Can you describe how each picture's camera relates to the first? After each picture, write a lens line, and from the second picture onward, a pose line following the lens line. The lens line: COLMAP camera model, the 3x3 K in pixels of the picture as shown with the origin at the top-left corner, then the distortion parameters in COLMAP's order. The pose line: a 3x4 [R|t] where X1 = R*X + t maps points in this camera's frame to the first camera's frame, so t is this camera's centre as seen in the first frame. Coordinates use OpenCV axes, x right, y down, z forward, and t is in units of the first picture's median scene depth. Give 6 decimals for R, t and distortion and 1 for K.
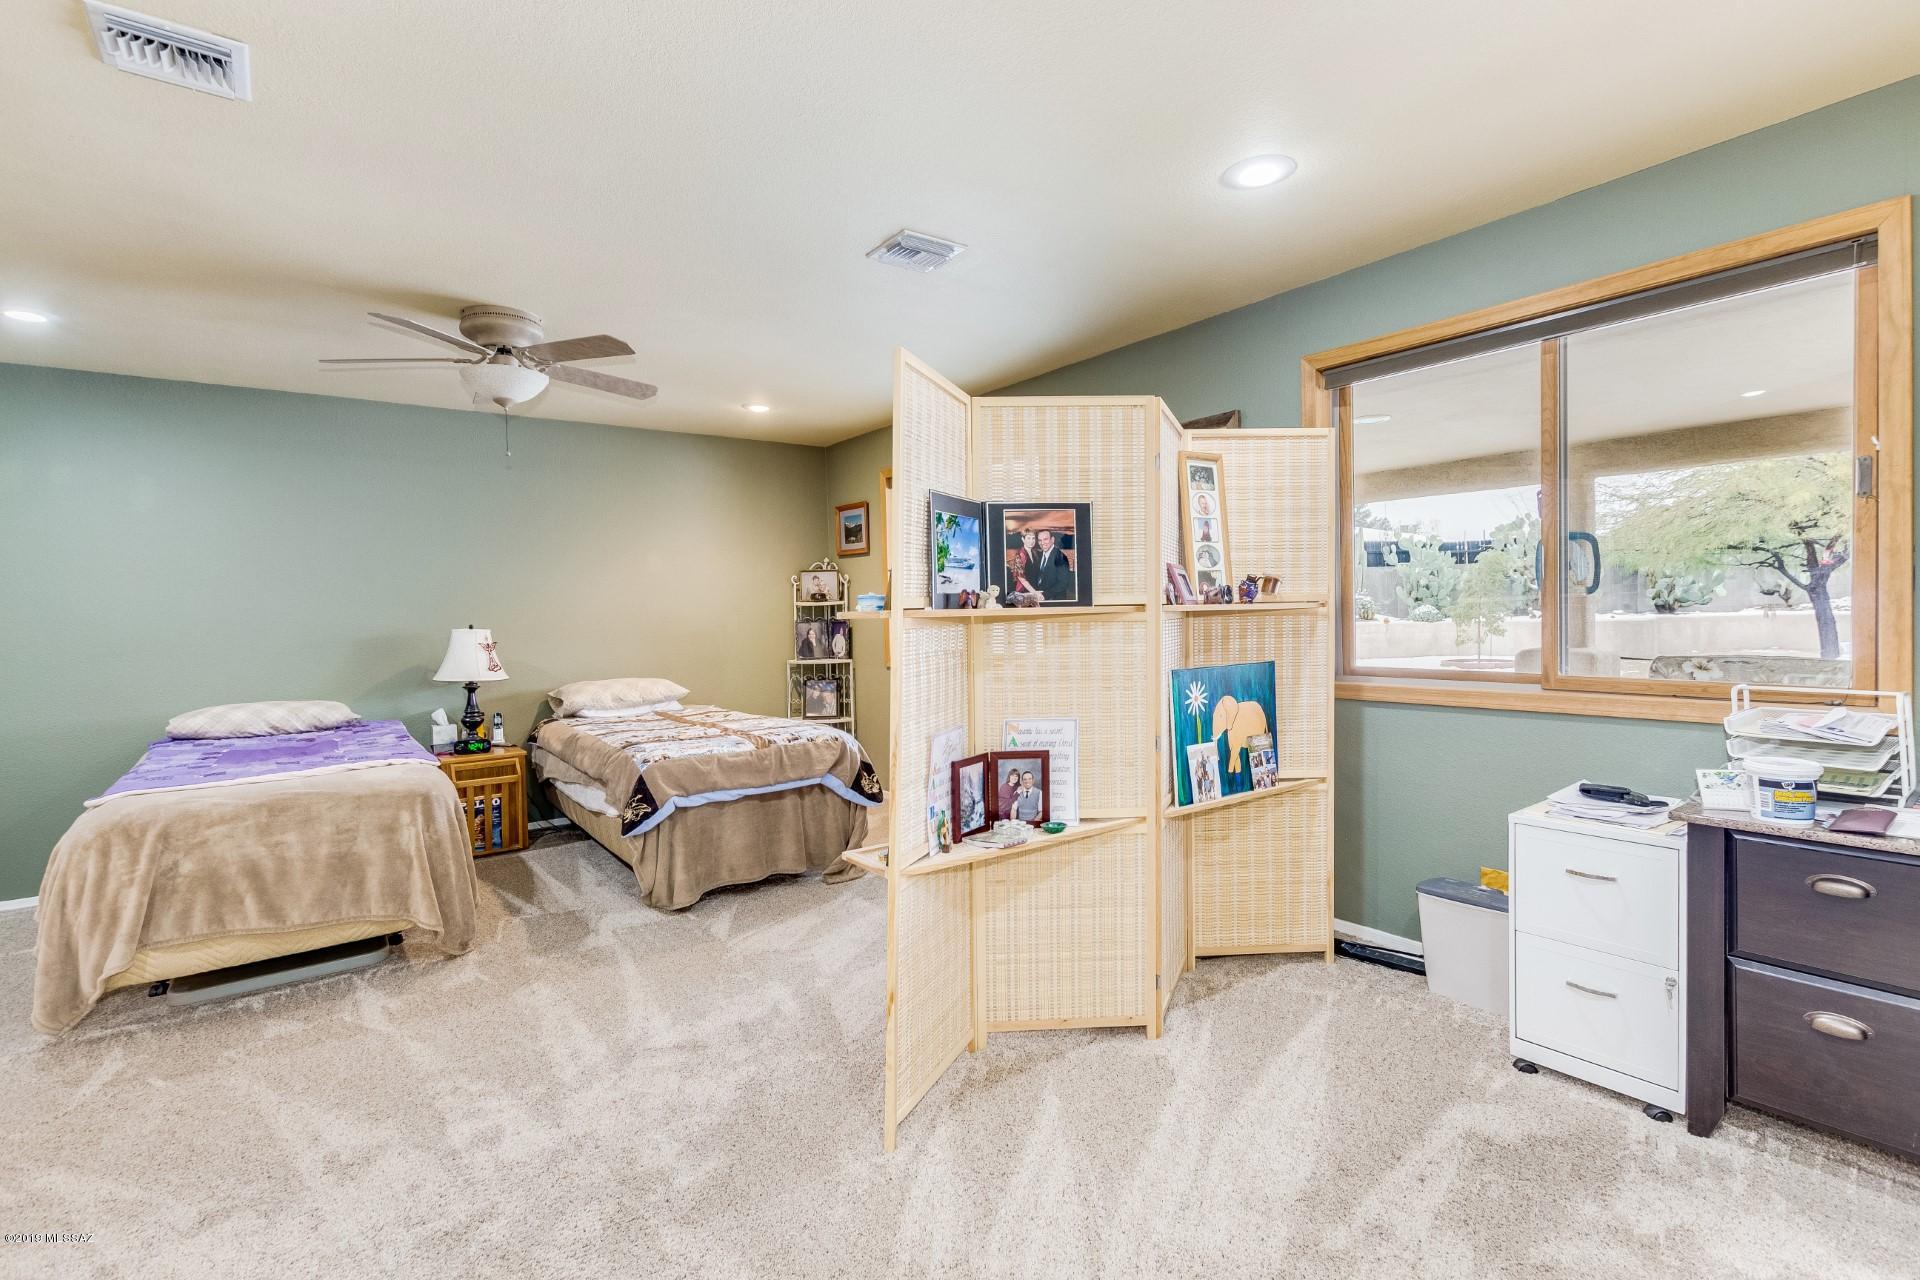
lens RADIAL K [[871.4, 0, 966.9], [0, 871.4, 631.9], [0, 0, 1]] dist [0.005855, 0.000389]
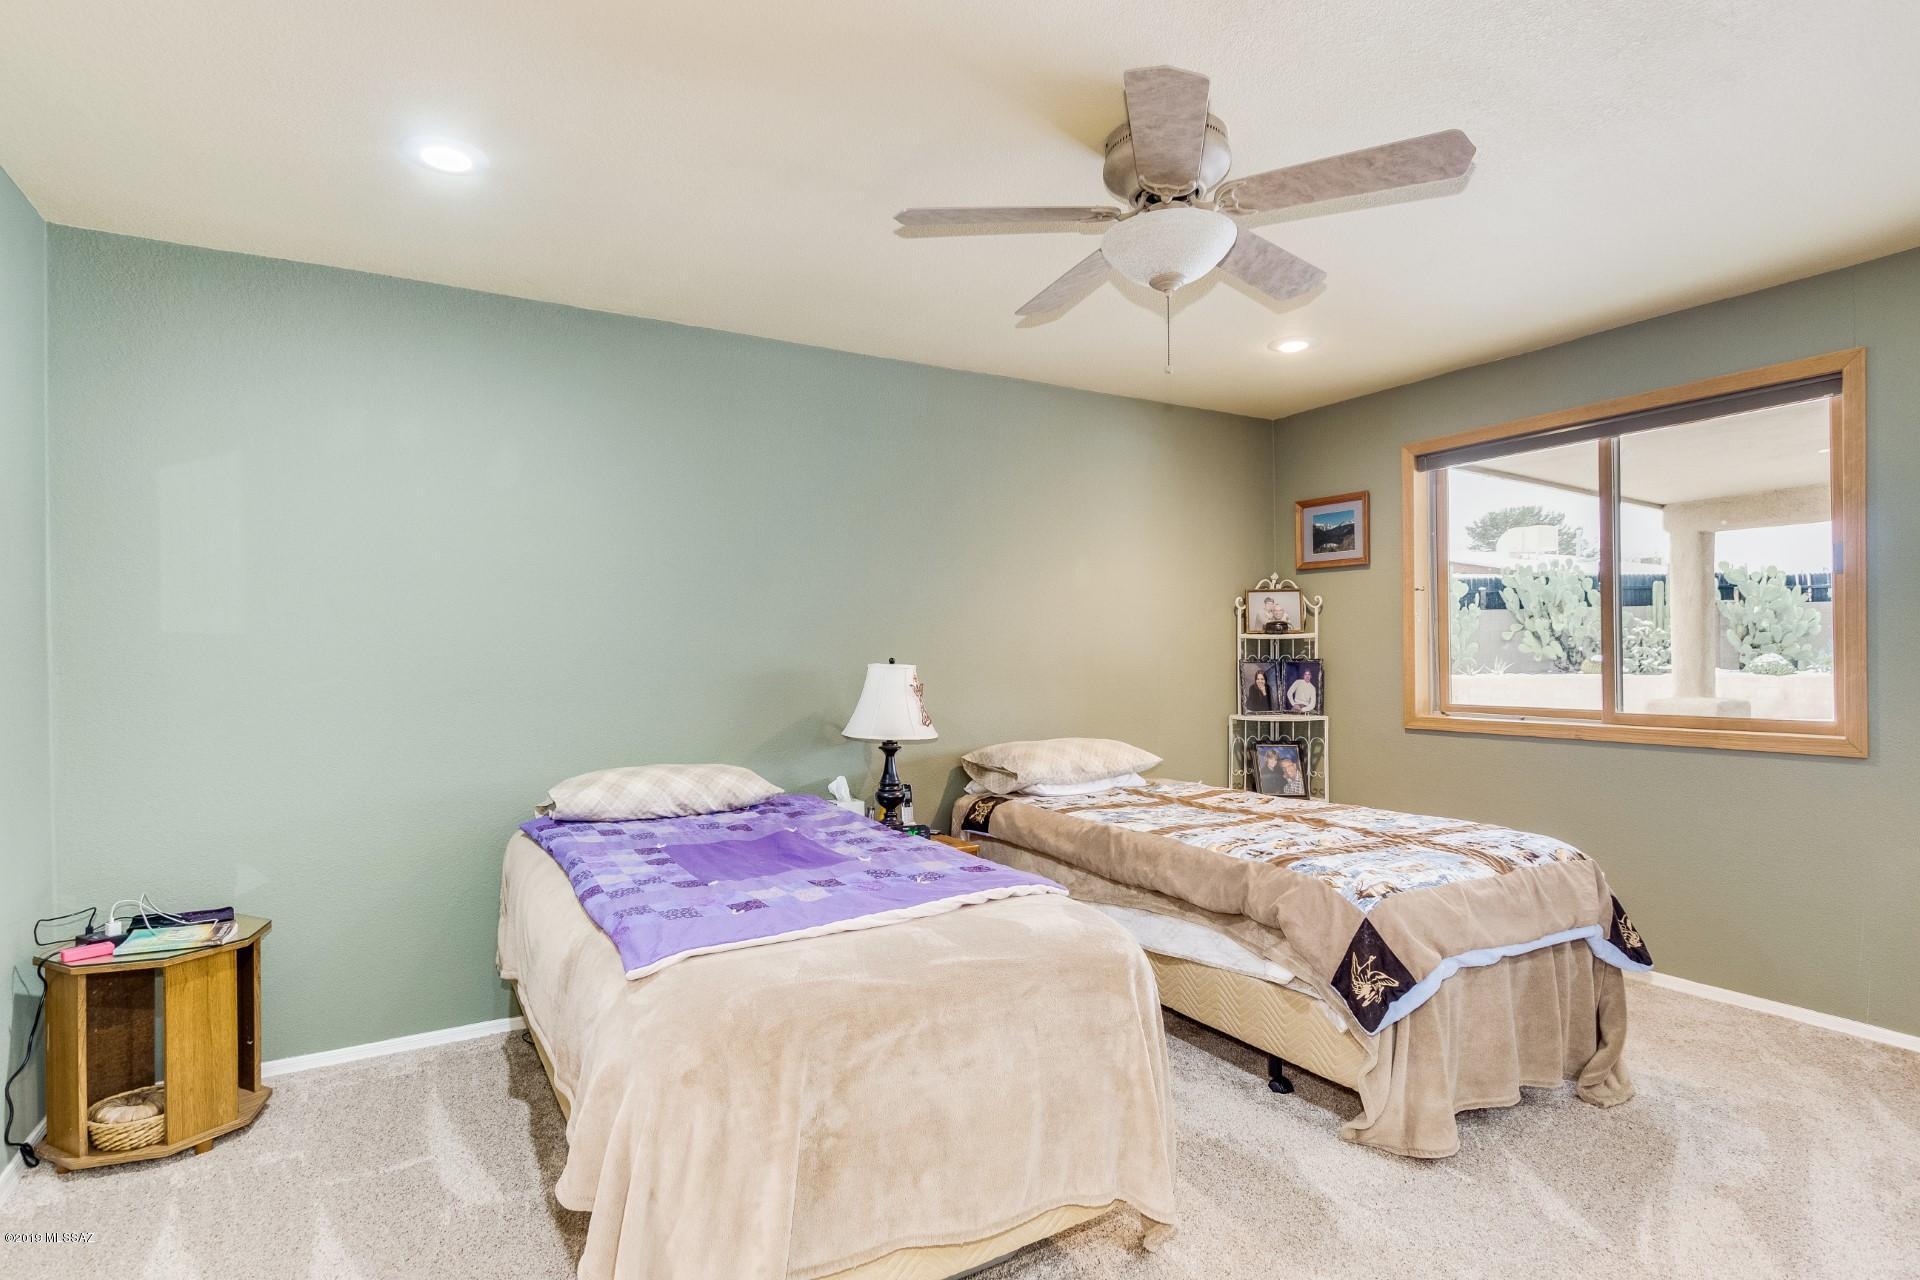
lens RADIAL K [[946.9, 0, 952.2], [0, 946.9, 648.0], [0, 0, 1]] dist [0.012629, -0.000341]
pose [[0.995042, 0.015045, -0.098307, -0.369170], [-0.017875, 0.999449, -0.027971, 0.003542], [0.097832, 0.029590, 0.994763, 0.211080]]
